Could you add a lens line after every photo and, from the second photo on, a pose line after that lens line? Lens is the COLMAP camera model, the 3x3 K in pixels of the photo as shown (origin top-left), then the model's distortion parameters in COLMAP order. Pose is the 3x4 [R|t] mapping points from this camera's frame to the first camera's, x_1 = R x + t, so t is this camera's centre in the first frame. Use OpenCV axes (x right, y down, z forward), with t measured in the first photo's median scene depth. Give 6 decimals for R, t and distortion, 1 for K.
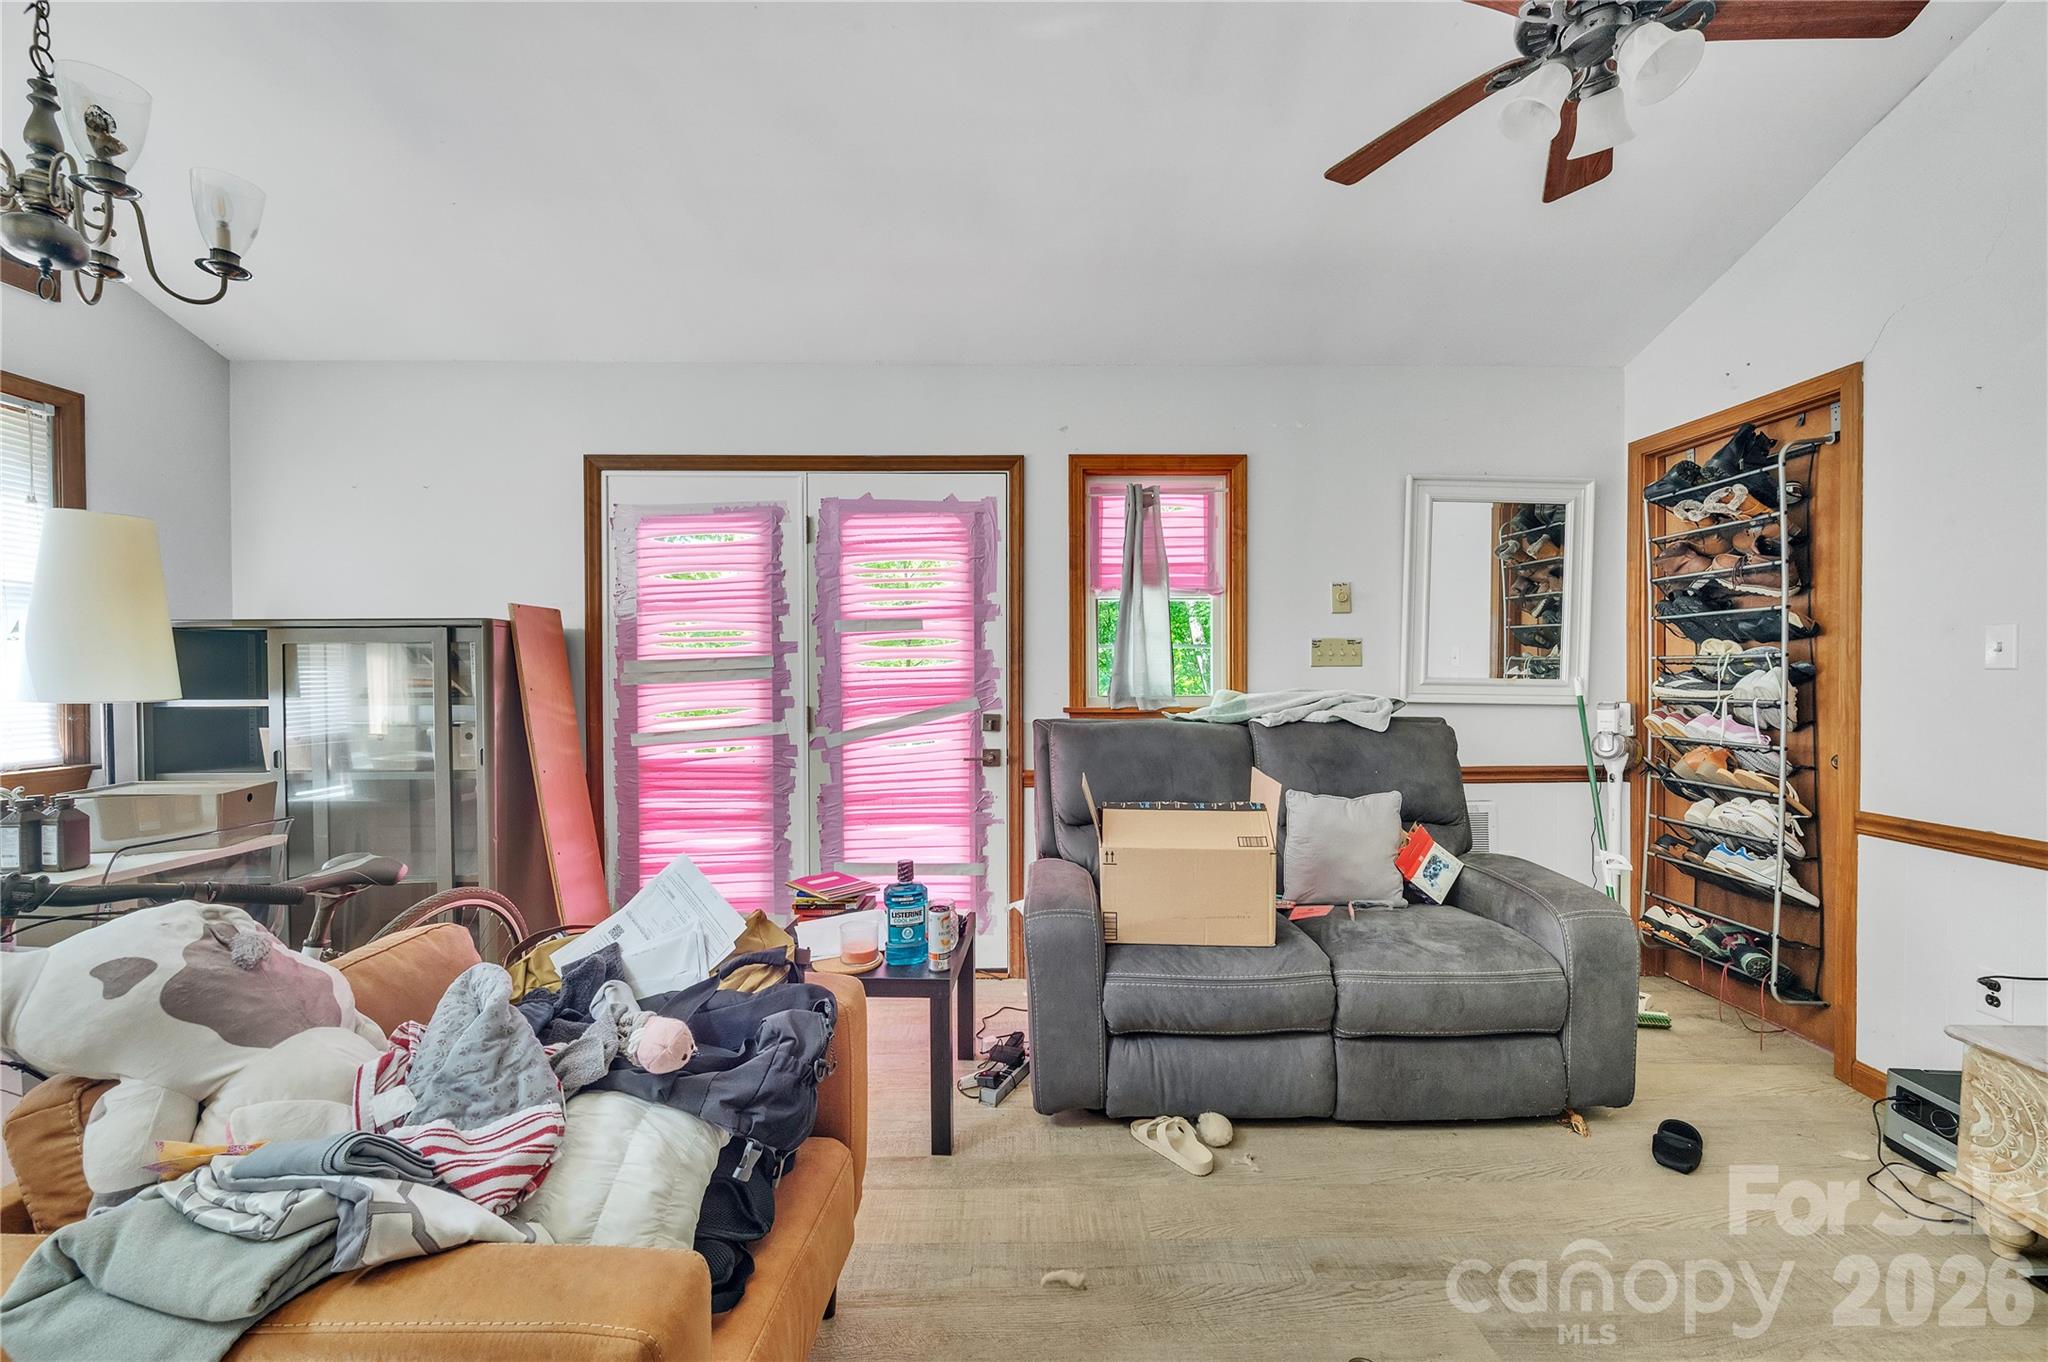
lens RADIAL K [[797.4, 0, 1029.5], [0, 797.4, 685.9], [0, 0, 1]] dist [0.029870, 0.000039]
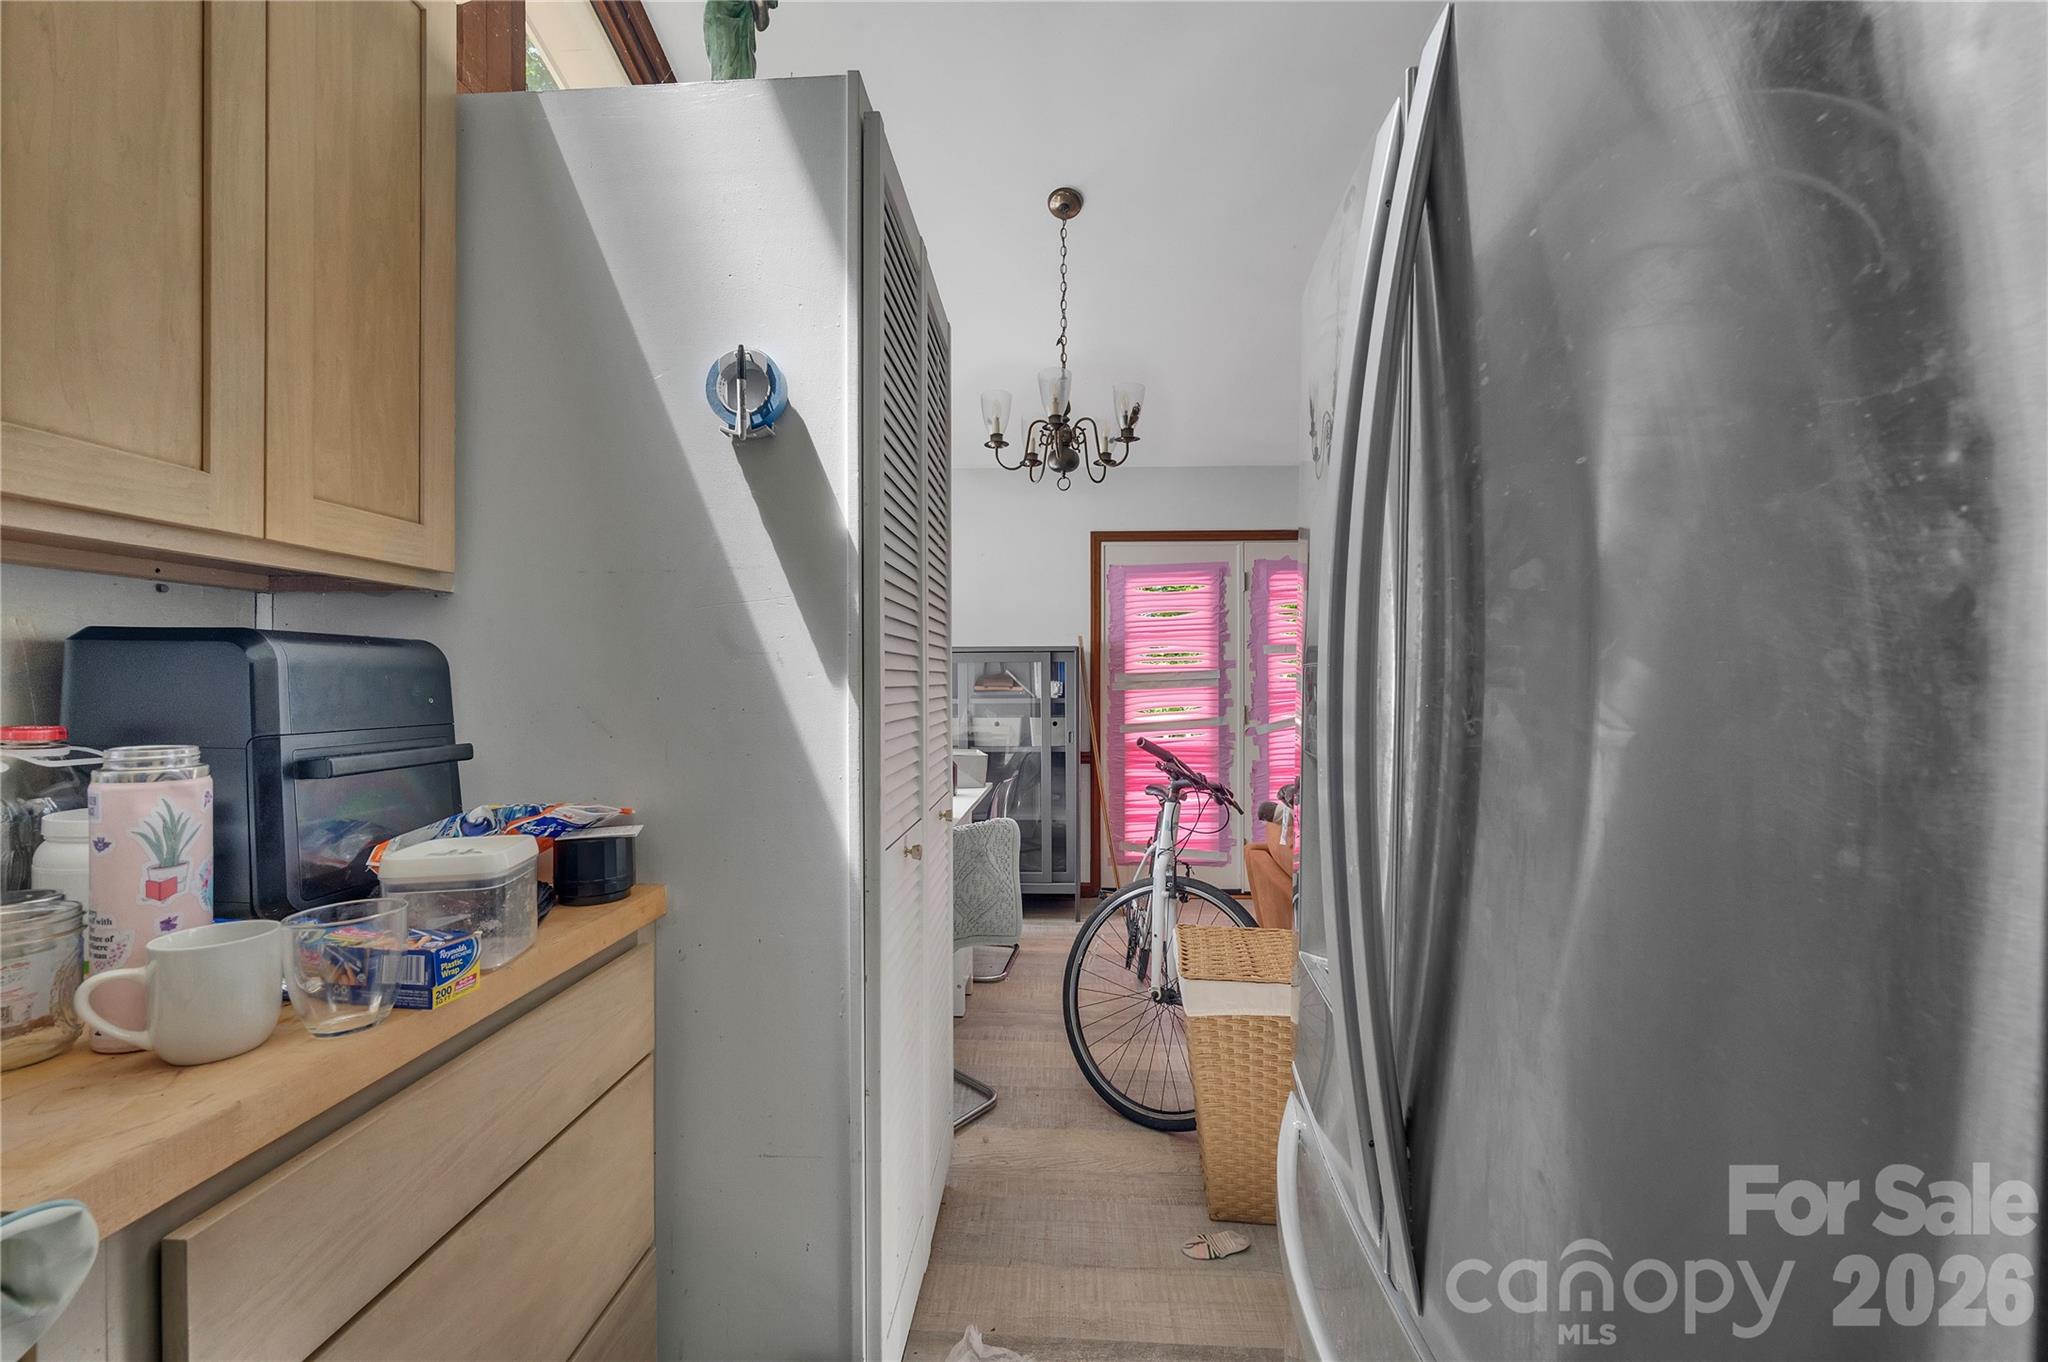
lens RADIAL K [[797.4, 0, 1019.0], [0, 797.4, 684.0], [0, 0, 1]] dist [0.029870, 0.000039]
pose [[1.000000, 0.000508, 0.000267, -0.678409], [-0.000506, 0.999975, -0.007016, -0.002609], [-0.000271, 0.007016, 0.999975, -0.425210]]
